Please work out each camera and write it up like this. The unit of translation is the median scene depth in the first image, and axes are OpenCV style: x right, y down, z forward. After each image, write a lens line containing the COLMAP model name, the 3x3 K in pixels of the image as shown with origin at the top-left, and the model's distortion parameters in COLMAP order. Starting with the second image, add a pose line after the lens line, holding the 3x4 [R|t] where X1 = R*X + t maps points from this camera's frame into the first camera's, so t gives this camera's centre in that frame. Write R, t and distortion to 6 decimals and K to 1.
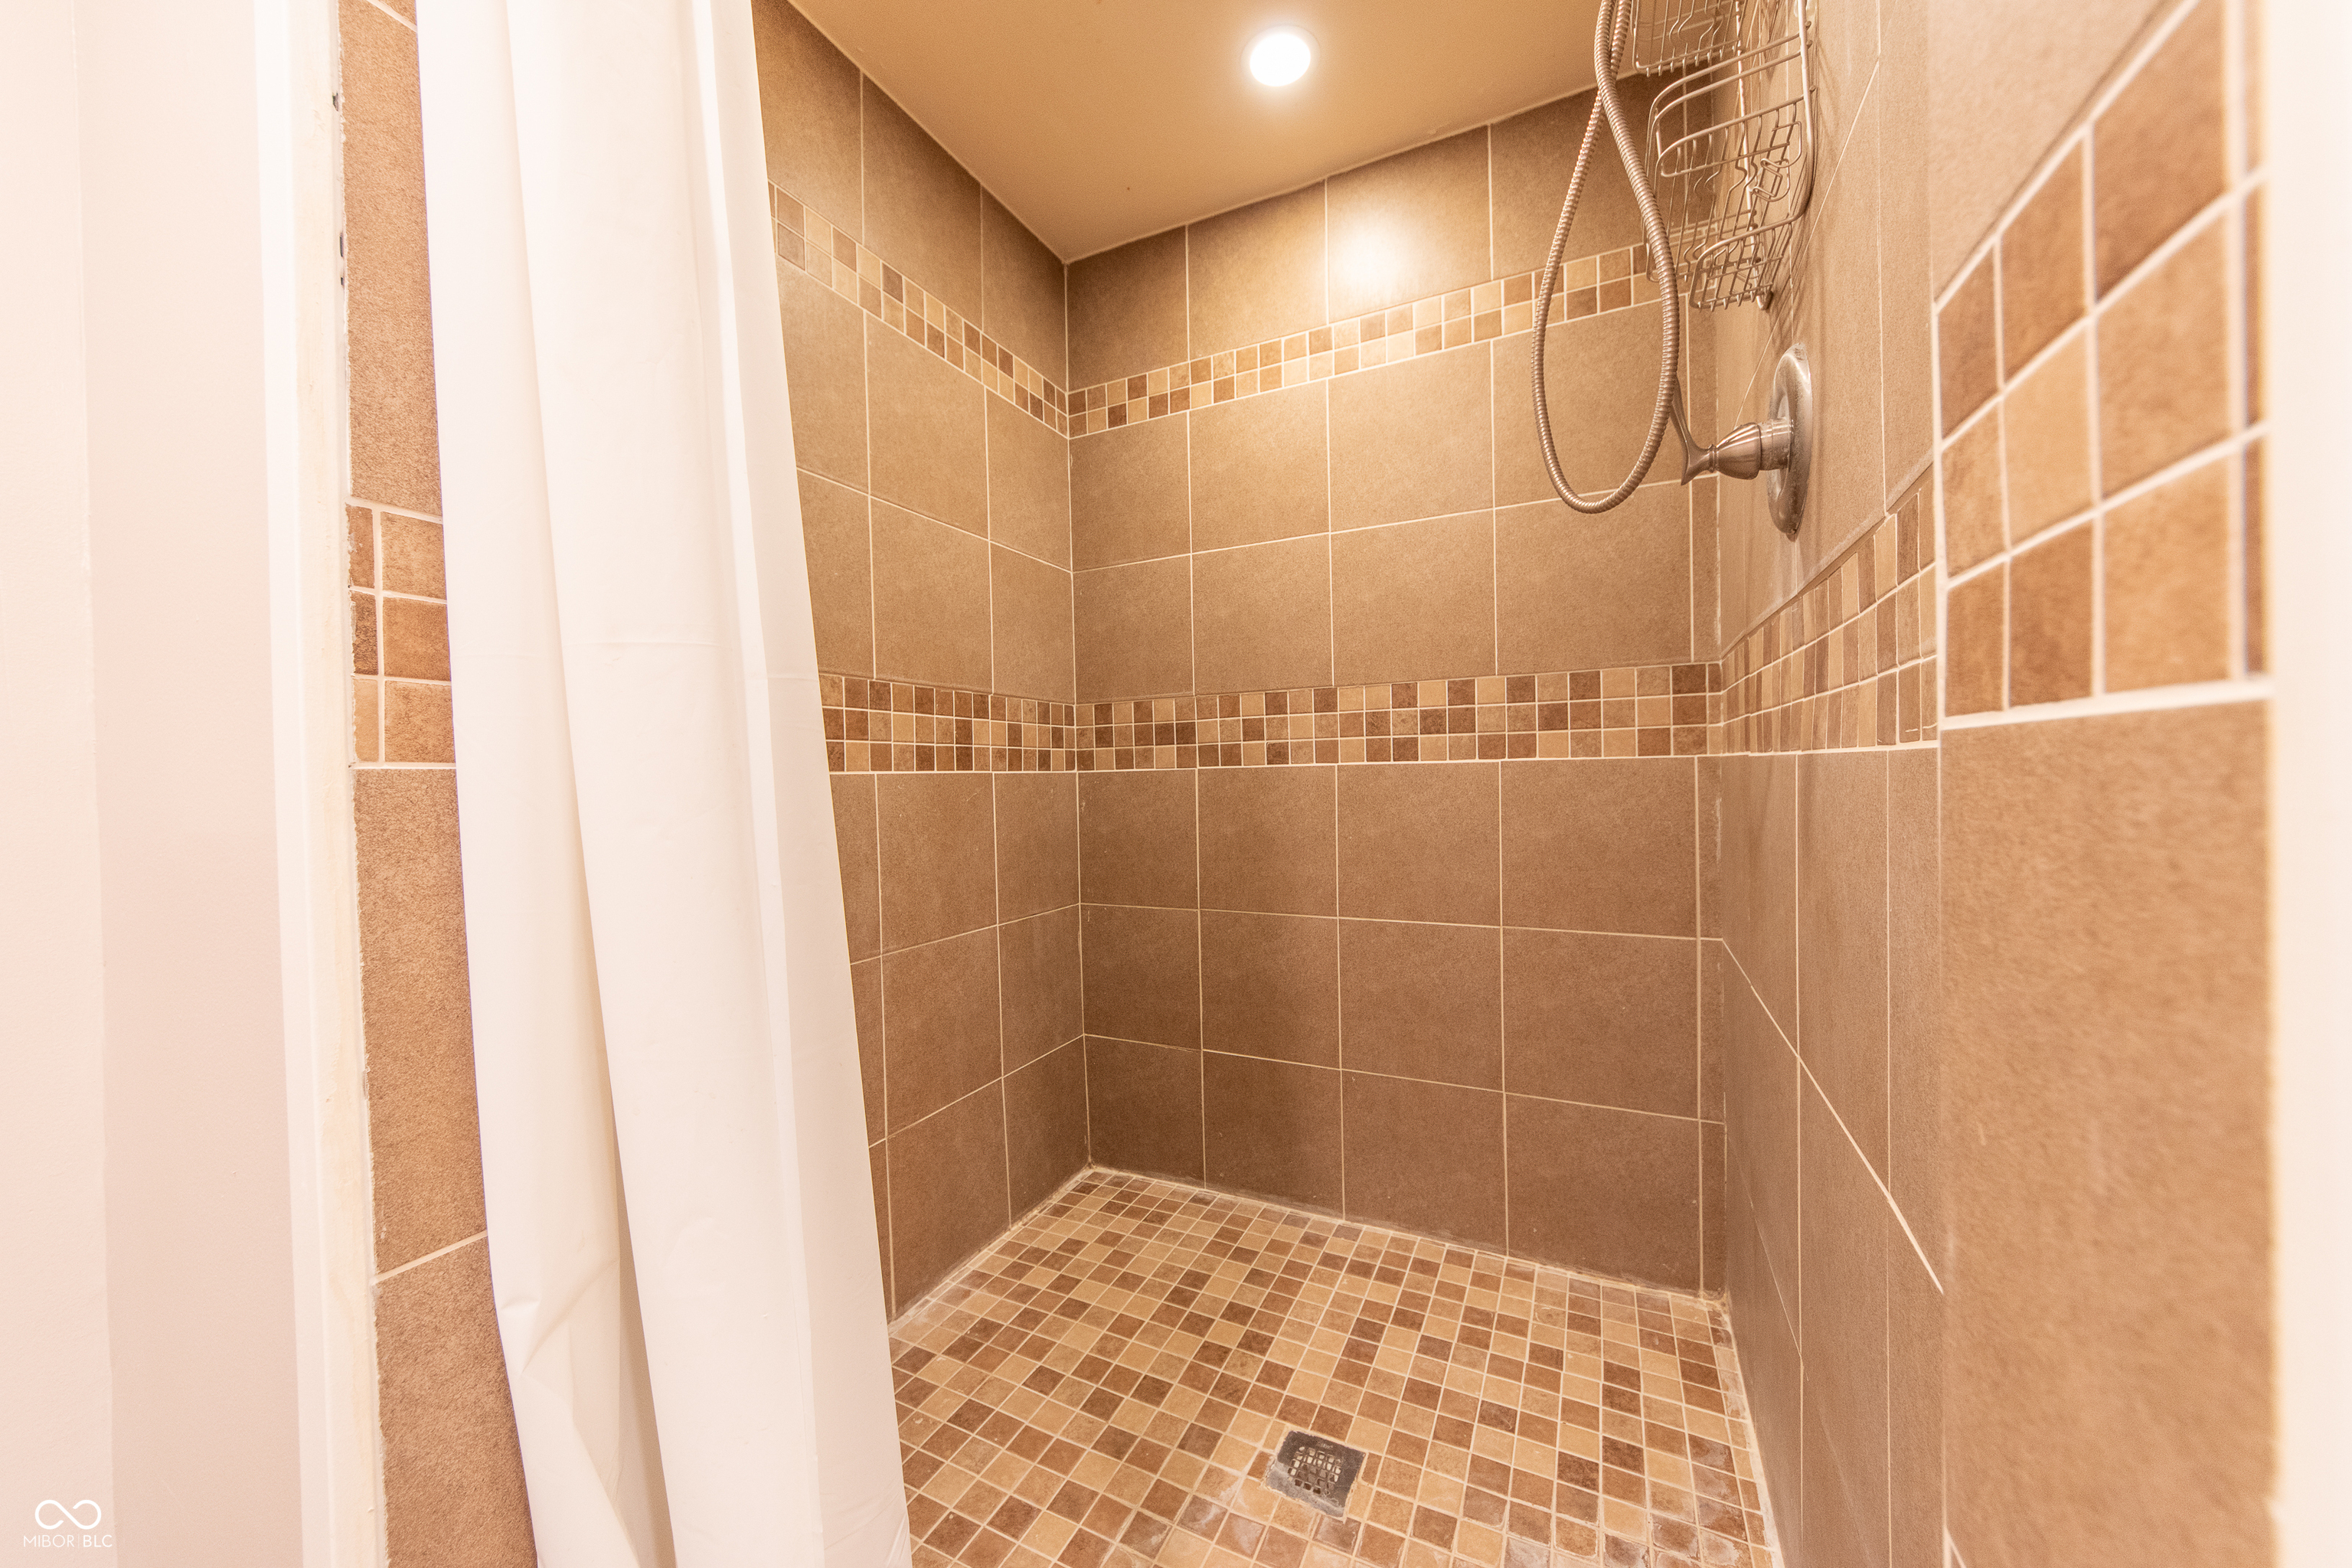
lens RADIAL K [[841.8, 0, 1175.5], [0, 841.8, 782.2], [0, 0, 1]] dist [-0.005843, 0.002092]
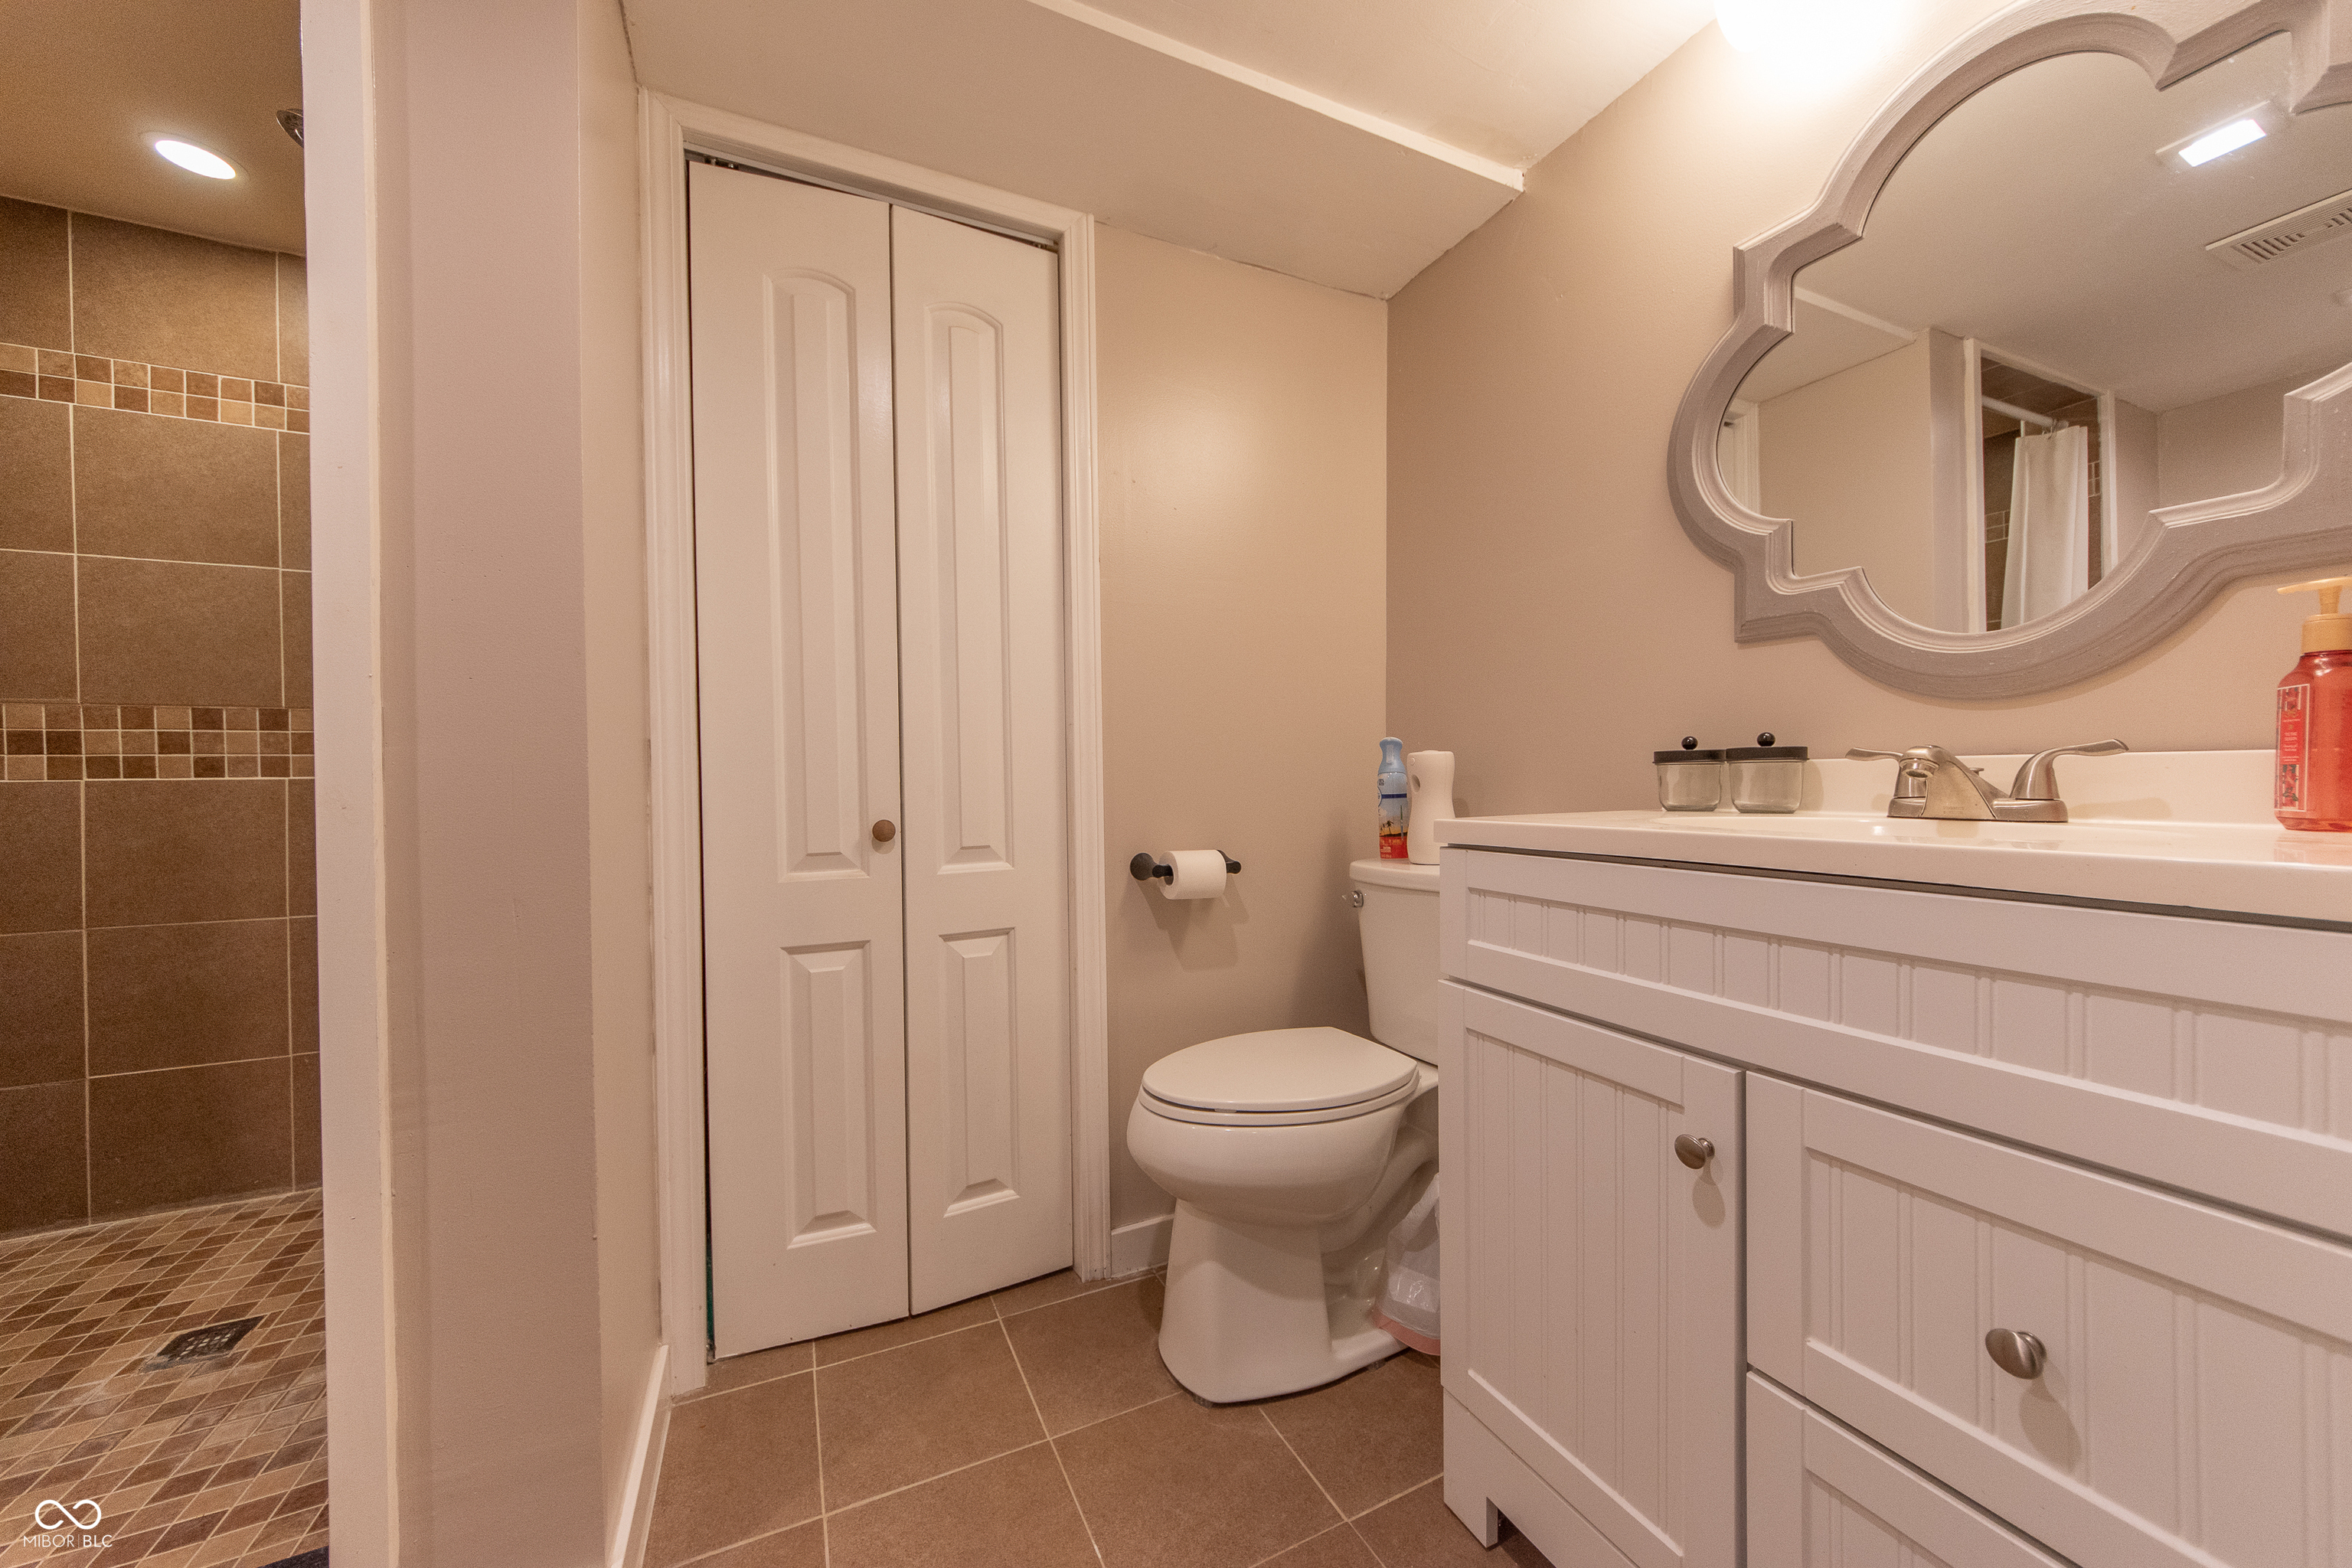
lens RADIAL K [[841.8, 0, 1192.3], [0, 841.8, 783.1], [0, 0, 1]] dist [-0.005843, 0.002092]
pose [[0.612479, 0.009243, 0.790433, 0.046964], [0.004834, 0.999869, -0.015438, 0.007735], [-0.790472, 0.013277, 0.612354, -0.597834]]
